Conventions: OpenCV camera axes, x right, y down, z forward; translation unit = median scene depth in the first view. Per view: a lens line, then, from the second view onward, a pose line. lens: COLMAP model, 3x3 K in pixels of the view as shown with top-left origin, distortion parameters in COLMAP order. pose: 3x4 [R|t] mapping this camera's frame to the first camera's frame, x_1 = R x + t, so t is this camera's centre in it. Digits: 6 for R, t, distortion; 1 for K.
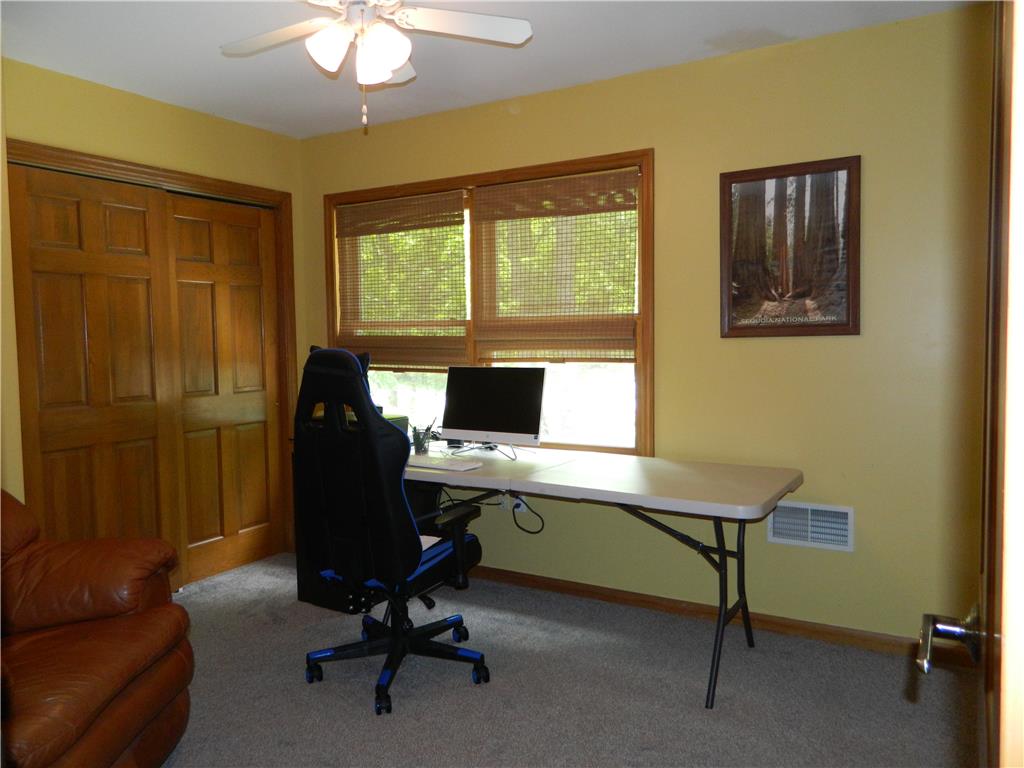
lens RADIAL K [[759.5, 0, 511.9], [0, 759.5, 381.6], [0, 0, 1]] dist [0.004907, -0.003473]
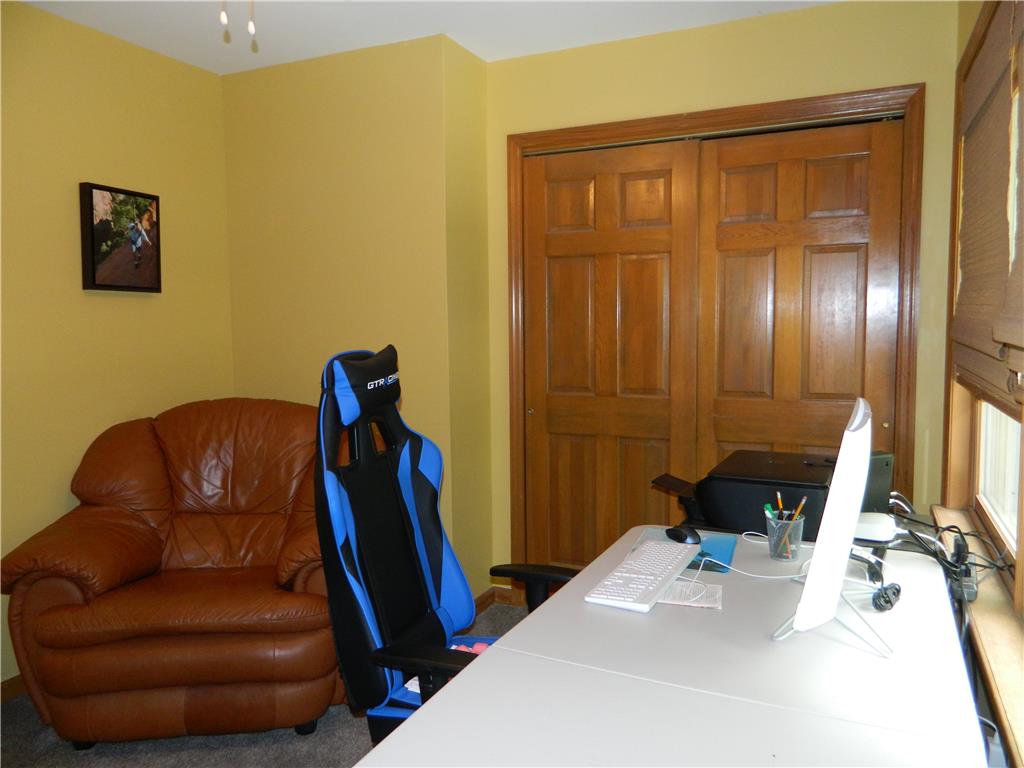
lens RADIAL K [[759.5, 0, 511.9], [0, 759.5, 381.6], [0, 0, 1]] dist [0.004907, -0.003473]
pose [[0.085426, 0.077378, -0.993335, 0.376764], [-0.058641, 0.995642, 0.072514, -0.045310], [0.994617, 0.052055, 0.089591, 0.807733]]
